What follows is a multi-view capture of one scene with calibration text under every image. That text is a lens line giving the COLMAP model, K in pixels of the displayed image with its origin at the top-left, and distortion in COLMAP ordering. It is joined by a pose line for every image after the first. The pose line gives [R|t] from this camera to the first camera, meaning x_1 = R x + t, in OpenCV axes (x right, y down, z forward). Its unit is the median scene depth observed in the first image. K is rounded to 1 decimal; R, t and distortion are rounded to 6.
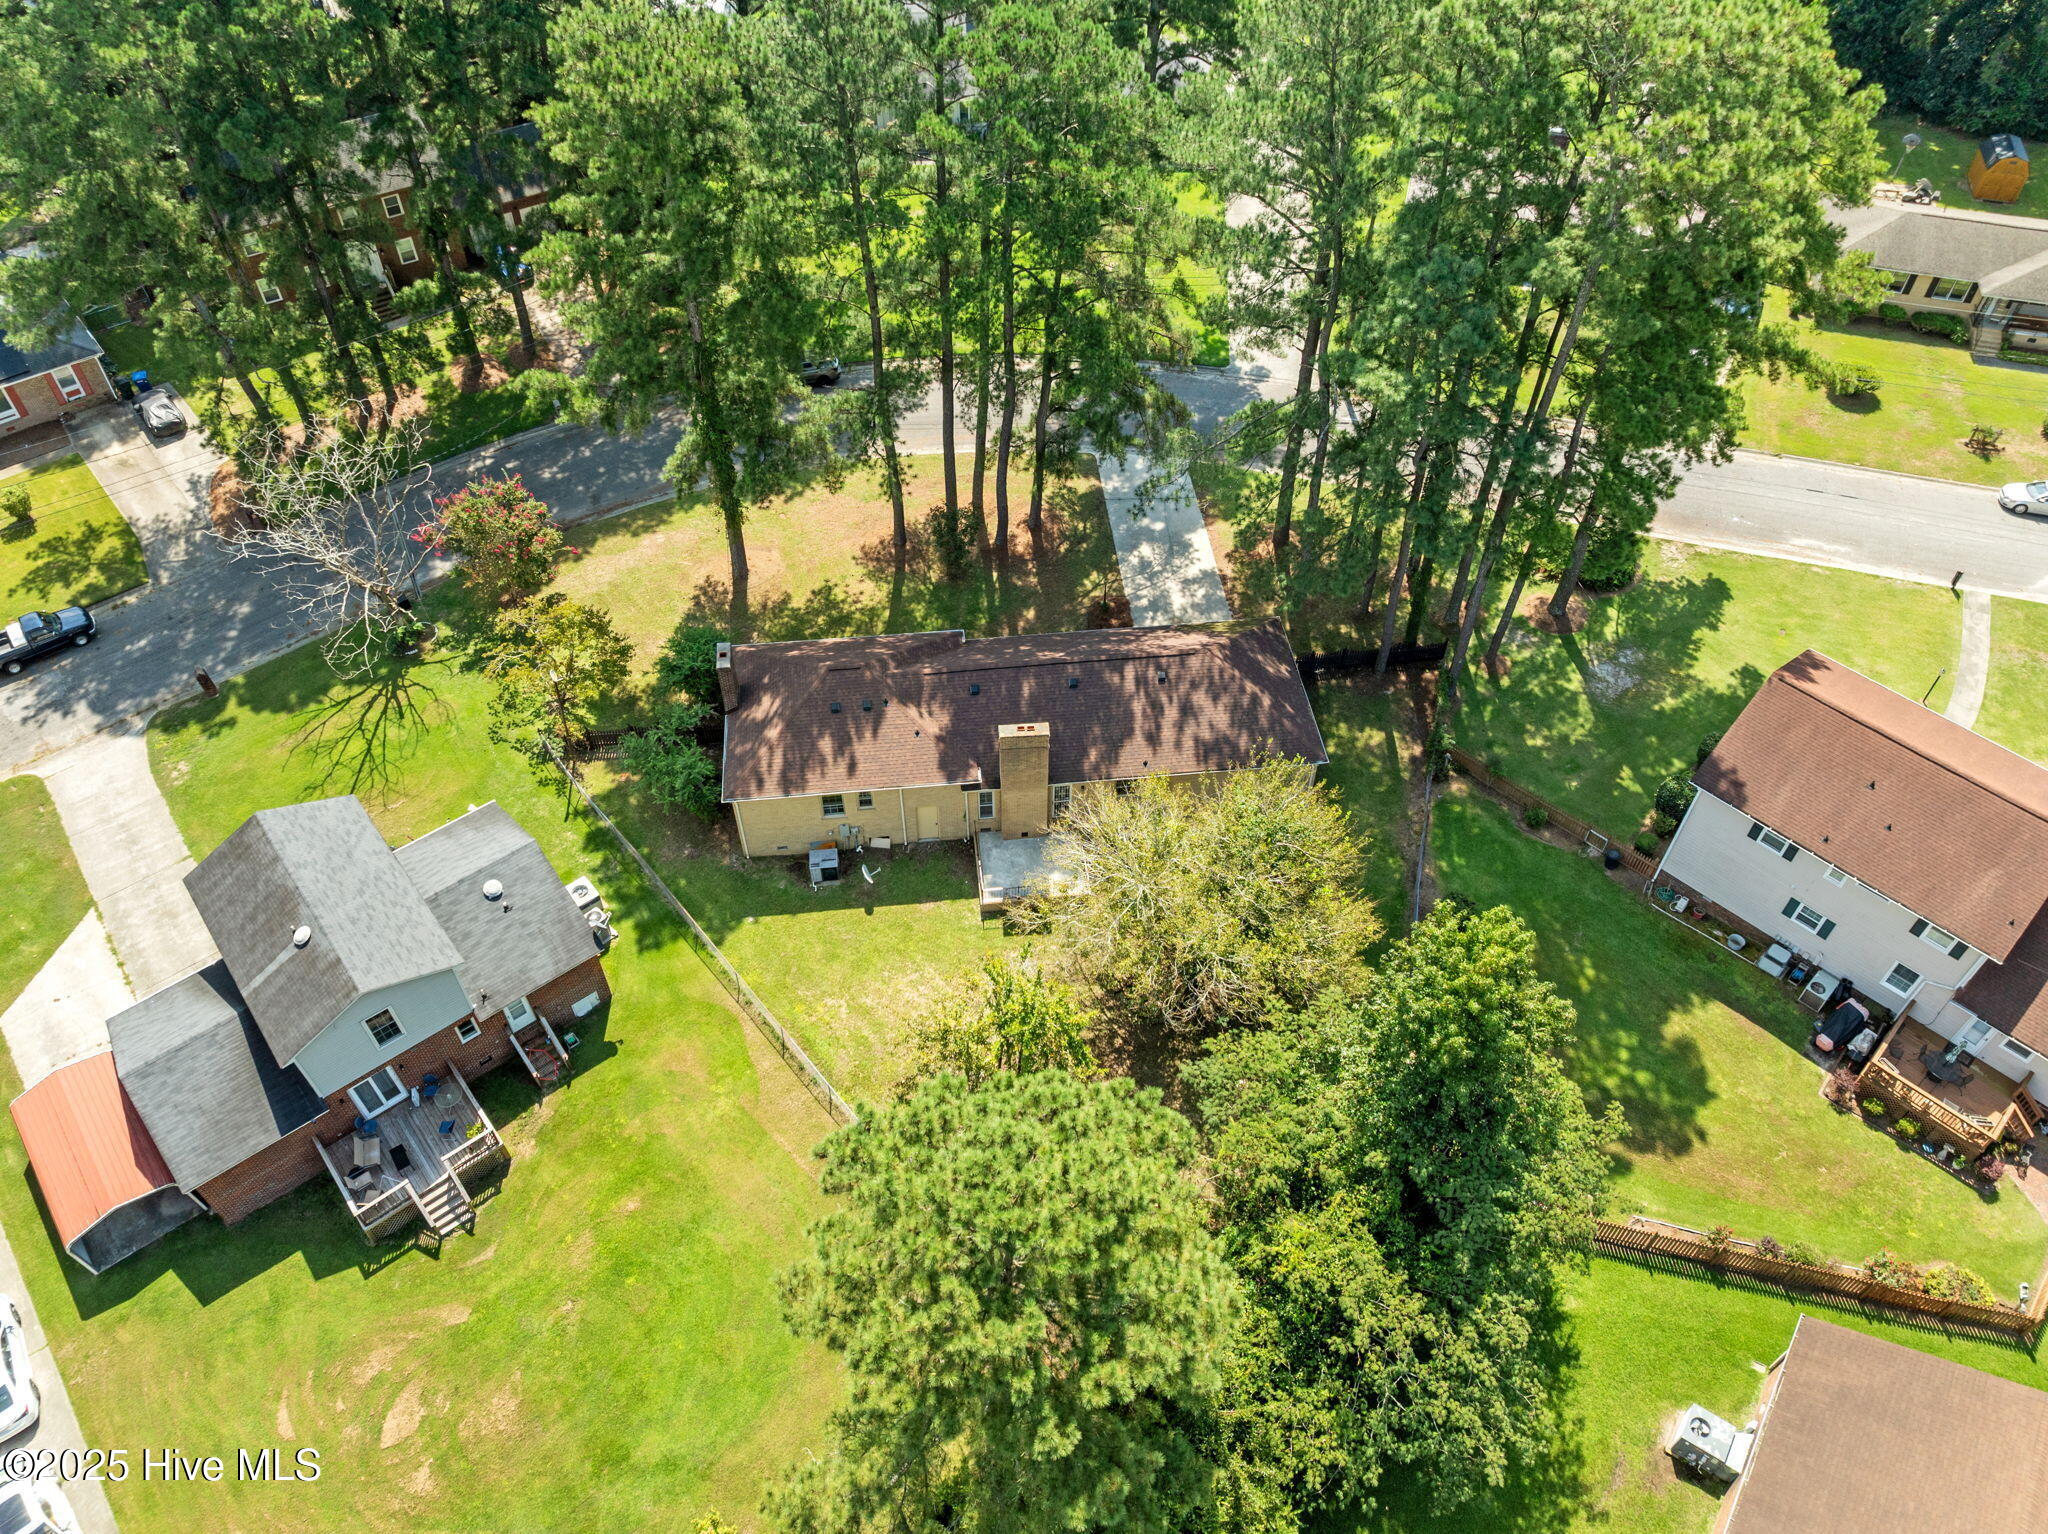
lens RADIAL K [[1438.0, 0, 1024.5], [0, 1438.0, 756.7], [0, 0, 1]] dist [-0.051581, 0.023405]
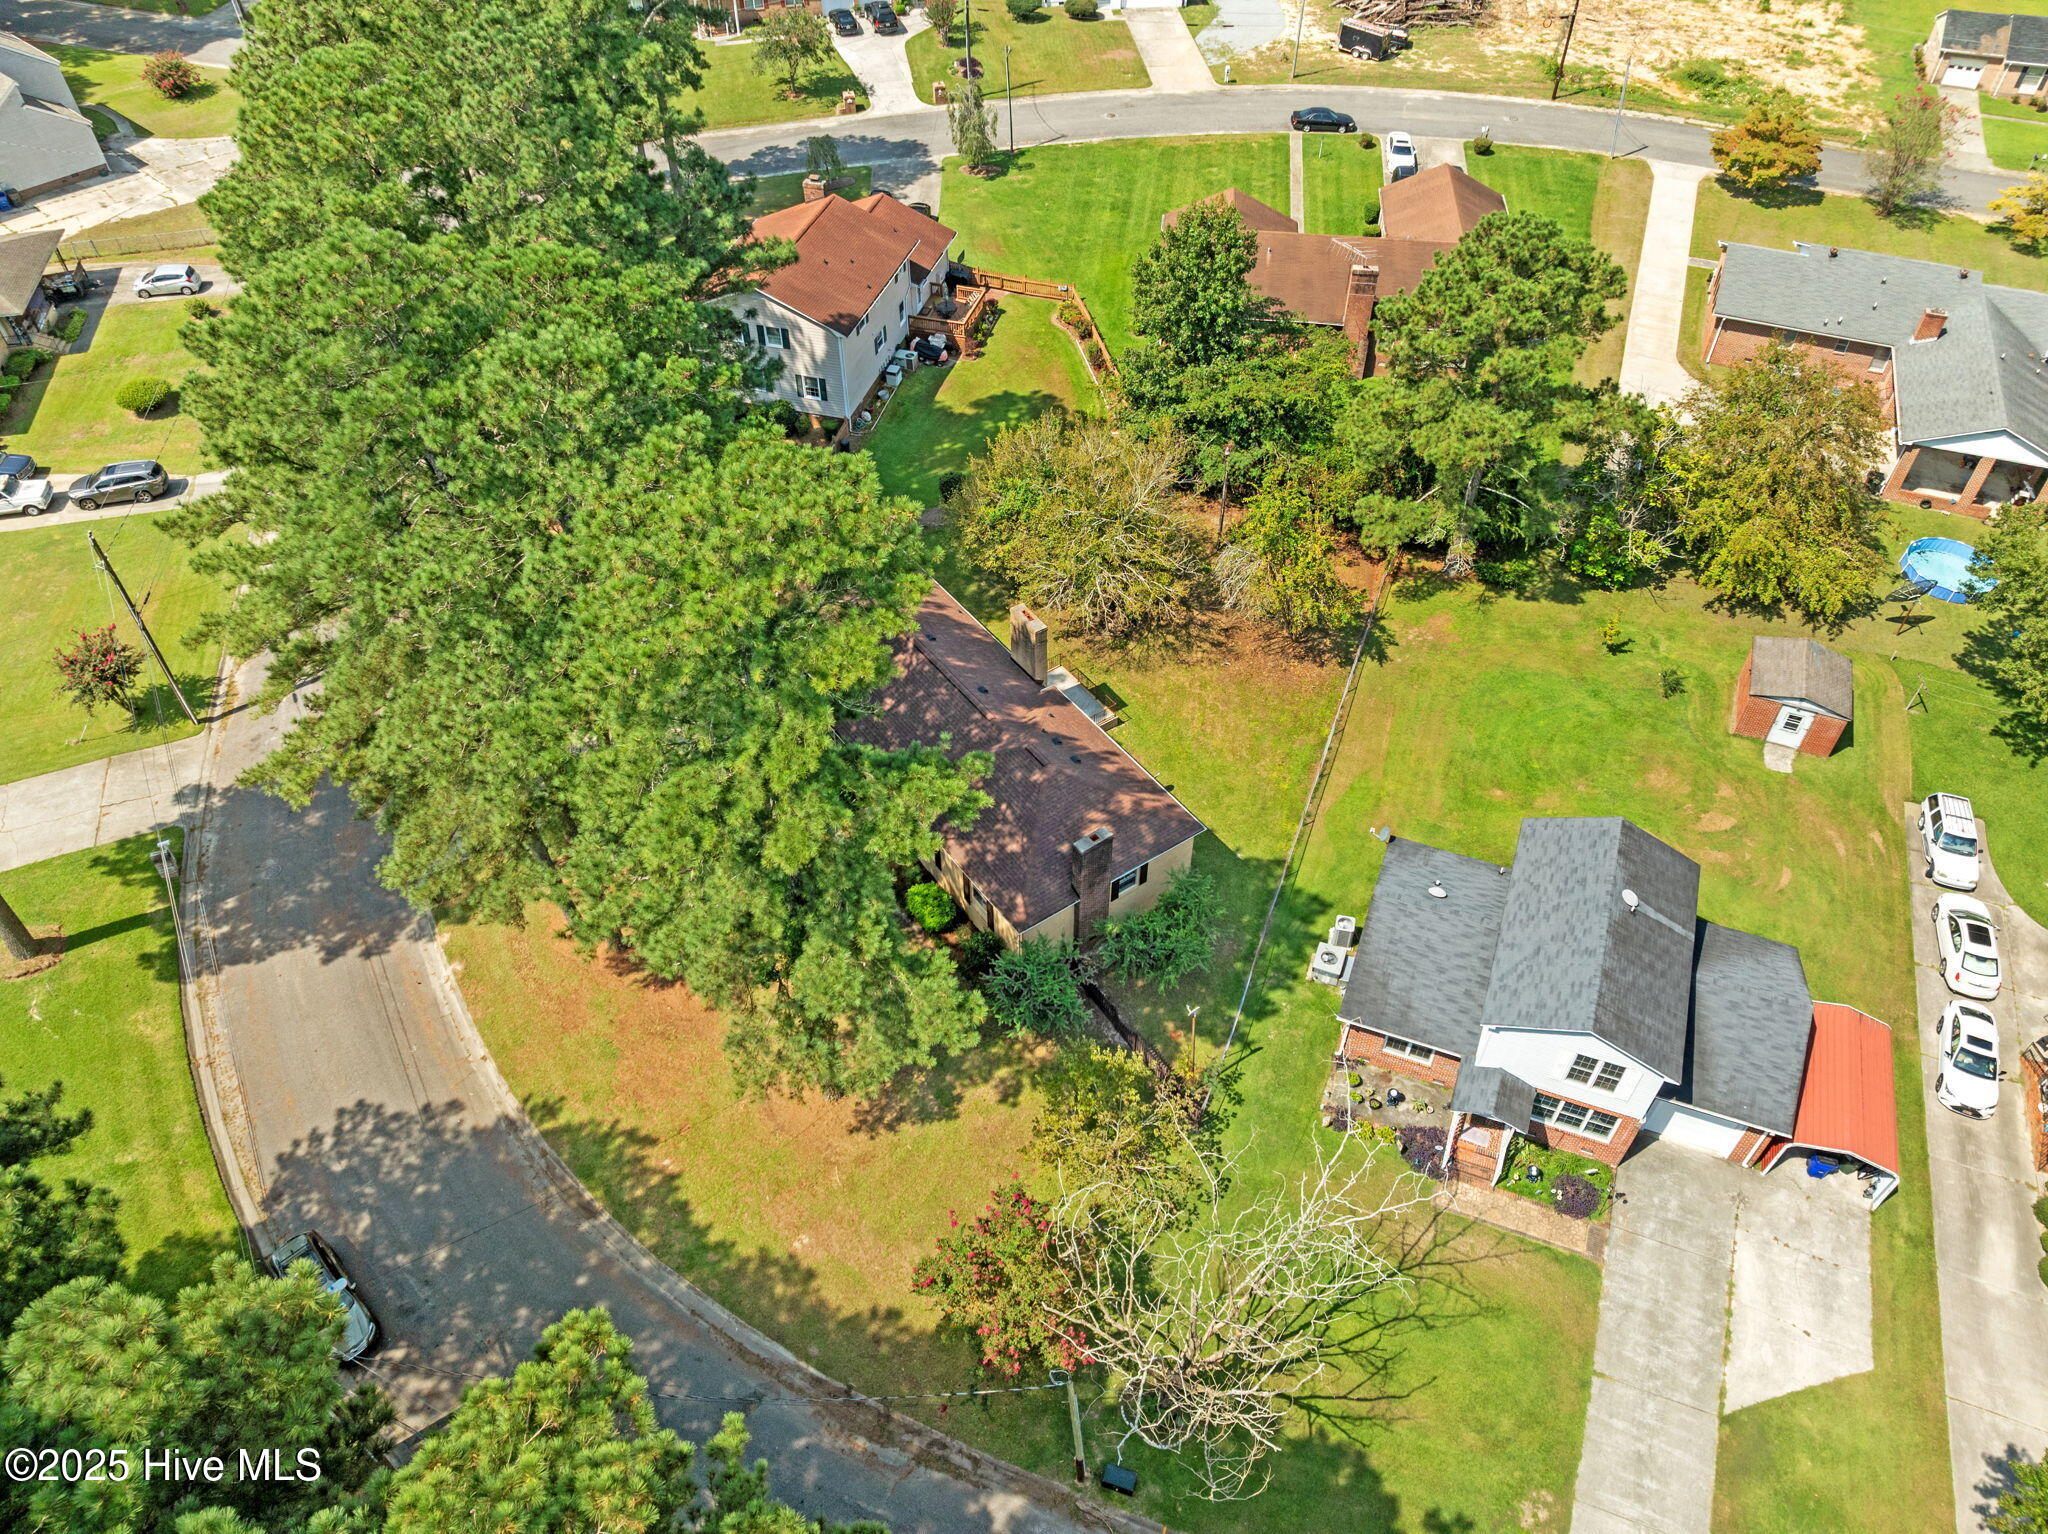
lens RADIAL K [[1438.0, 0, 1024.5], [0, 1438.0, 756.7], [0, 0, 1]] dist [-0.051581, 0.023405]
pose [[-0.480864, -0.633798, 0.605863, -0.712226], [0.643541, 0.214188, 0.734833, -0.783688], [-0.595504, 0.743252, 0.304880, 0.720256]]
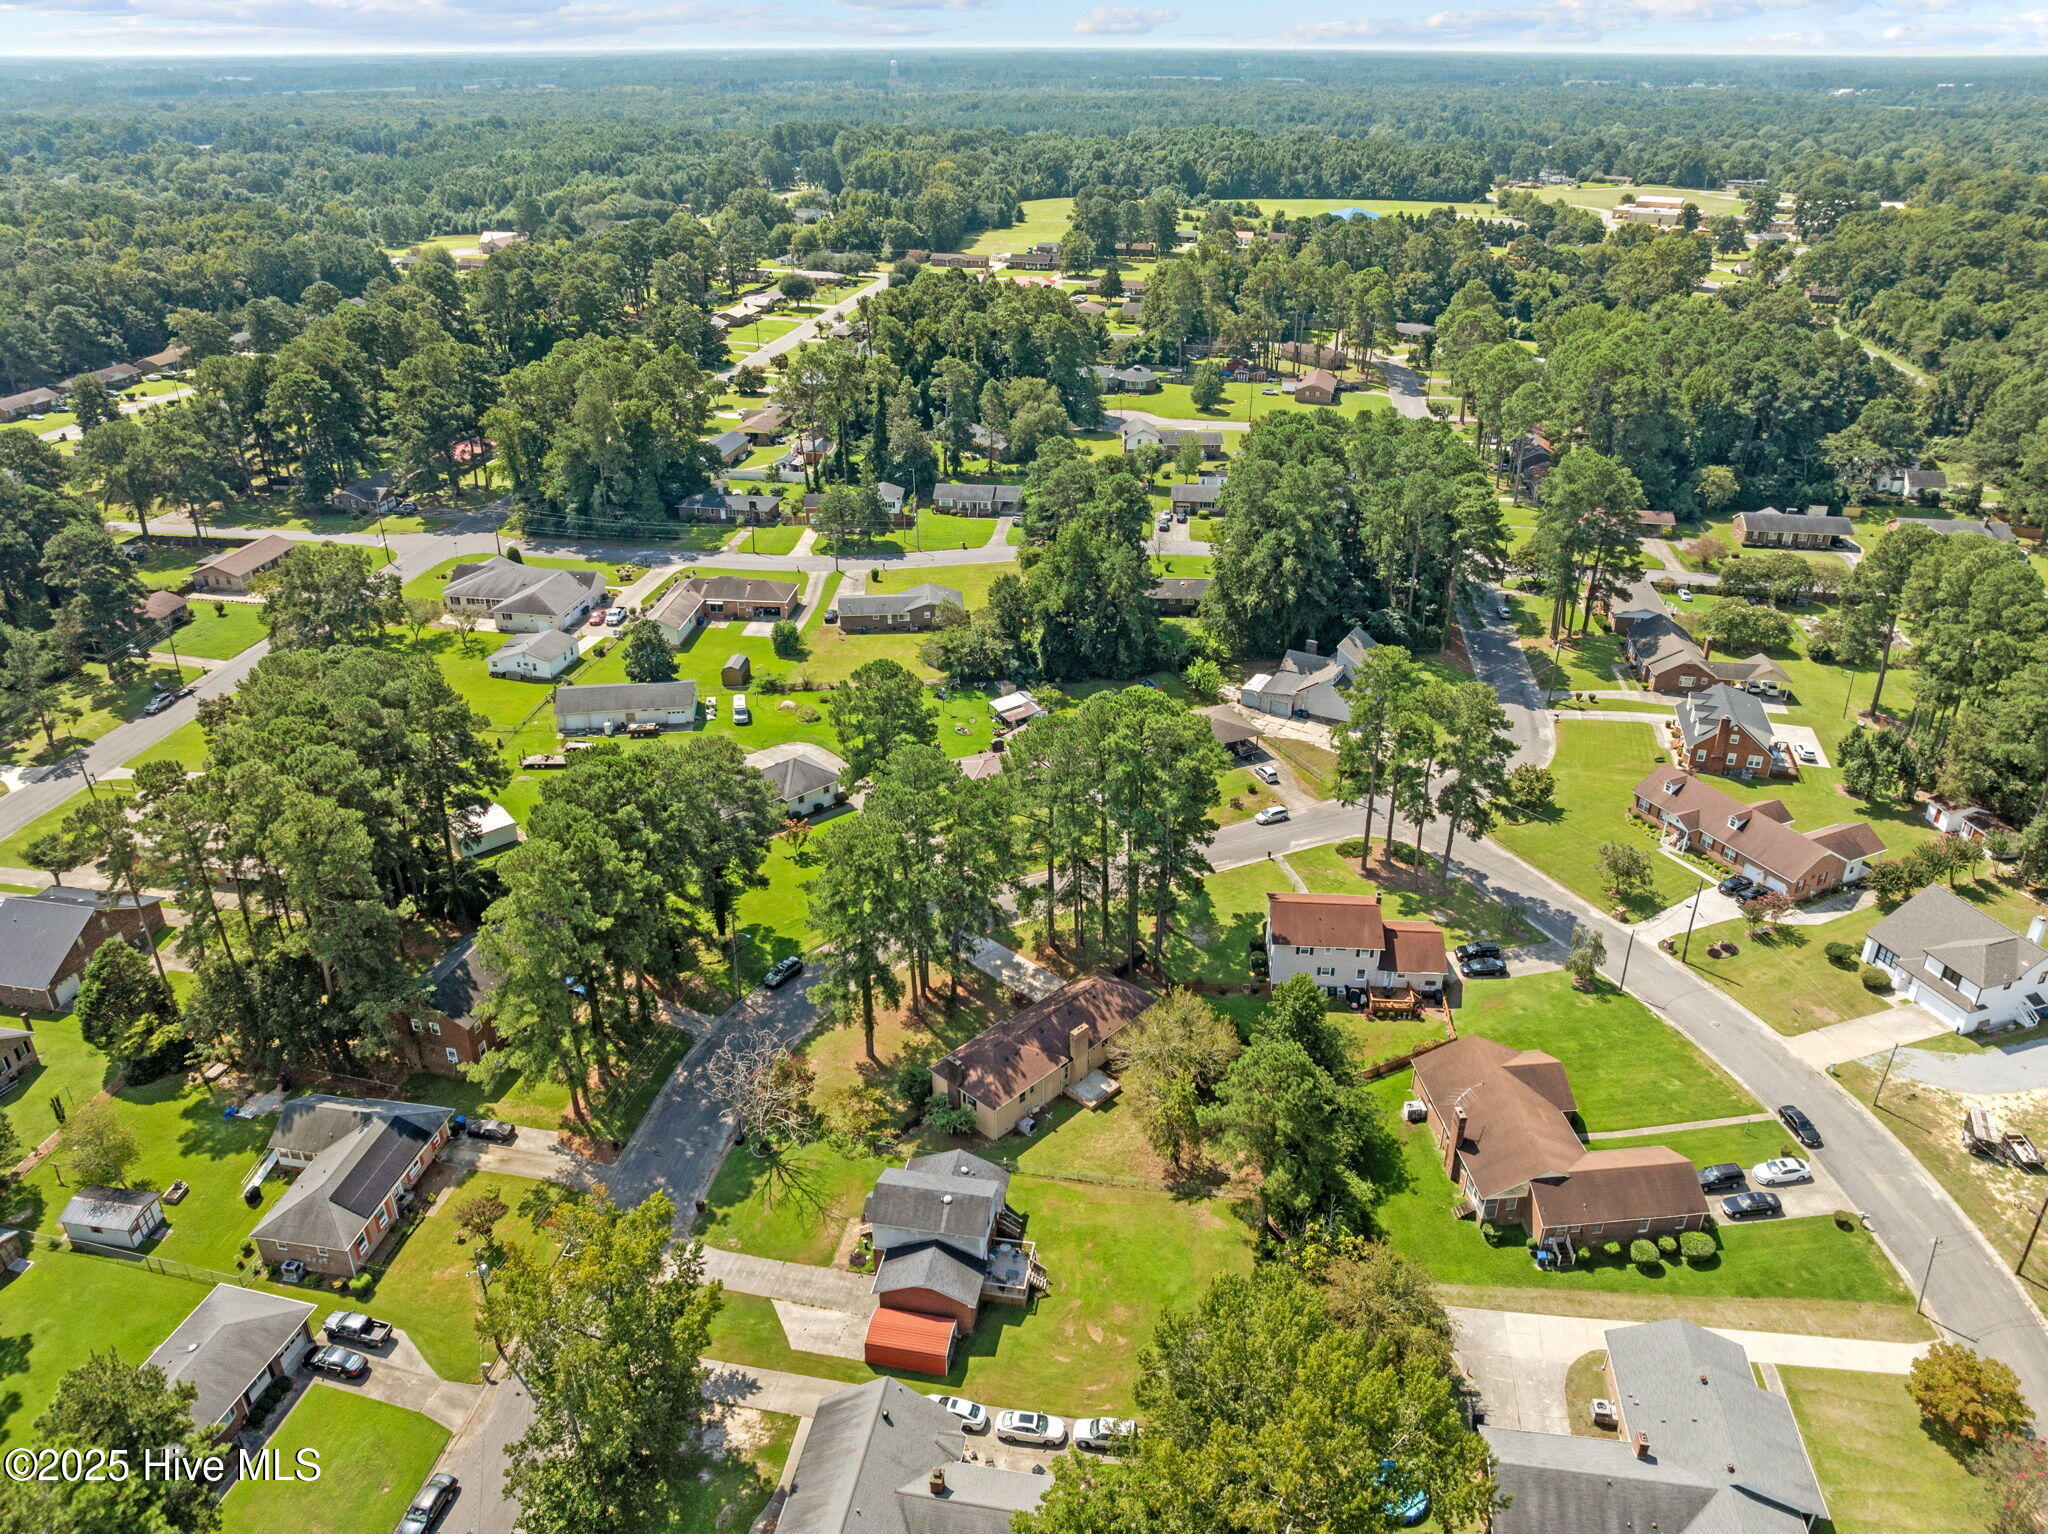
lens RADIAL K [[1438.0, 0, 1024.5], [0, 1438.0, 756.7], [0, 0, 1]] dist [-0.051581, 0.023405]
pose [[0.760262, -0.292714, 0.579931, -1.330809], [0.477687, 0.856908, -0.193710, 0.012796], [-0.440246, 0.424295, 0.791301, -1.089934]]
